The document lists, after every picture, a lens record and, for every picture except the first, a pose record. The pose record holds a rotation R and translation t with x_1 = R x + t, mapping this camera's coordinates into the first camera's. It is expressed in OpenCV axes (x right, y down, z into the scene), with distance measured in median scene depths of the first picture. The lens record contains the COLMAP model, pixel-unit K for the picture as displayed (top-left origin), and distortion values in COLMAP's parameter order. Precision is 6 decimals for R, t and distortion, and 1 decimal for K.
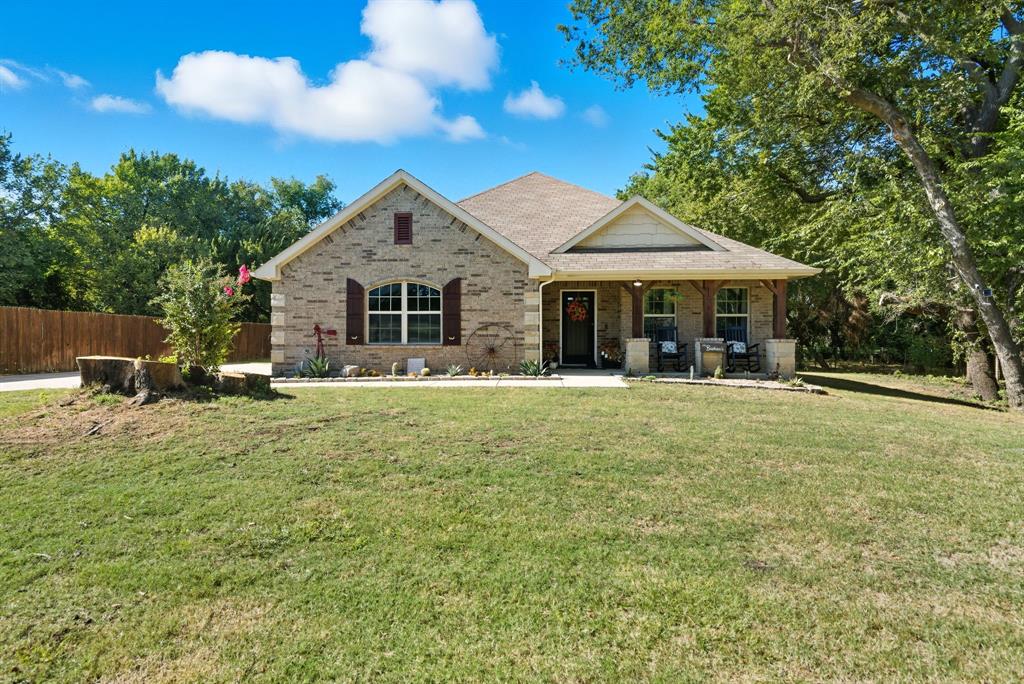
lens RADIAL K [[586.9, 0, 512.0], [0, 586.9, 342.0], [0, 0, 1]] dist [0.004010, 0.000687]
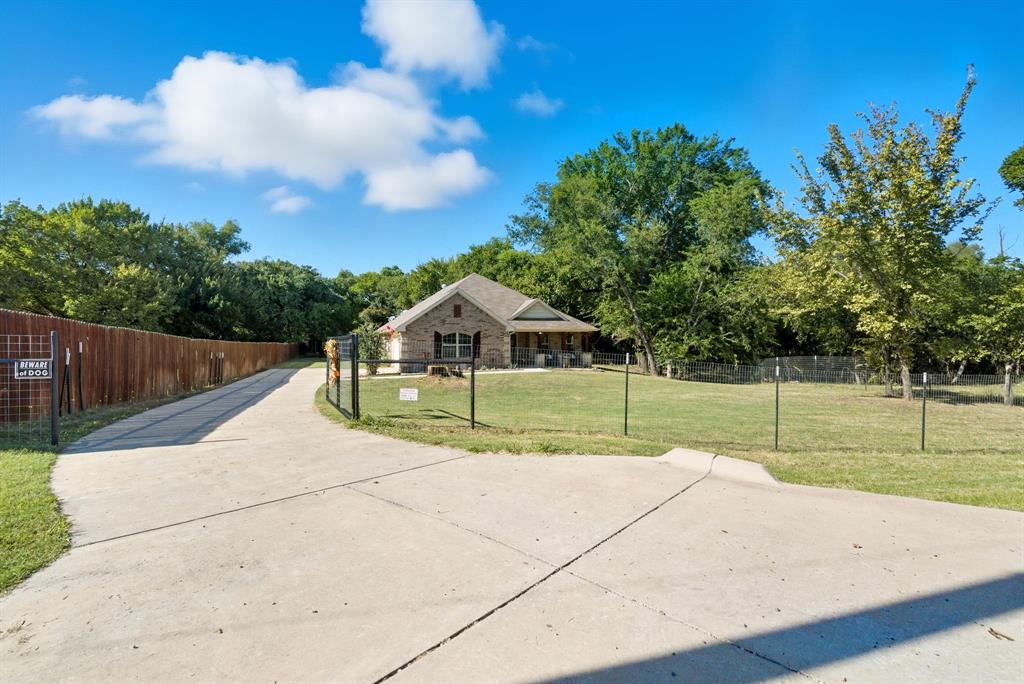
lens RADIAL K [[485.9, 0, 514.9], [0, 485.9, 352.4], [0, 0, 1]] dist [0.003337, 0.000393]
pose [[0.912080, -0.015197, 0.409730, -0.802939], [0.005978, 0.999700, 0.023771, -0.065645], [-0.409968, -0.019232, 0.911897, -0.969674]]
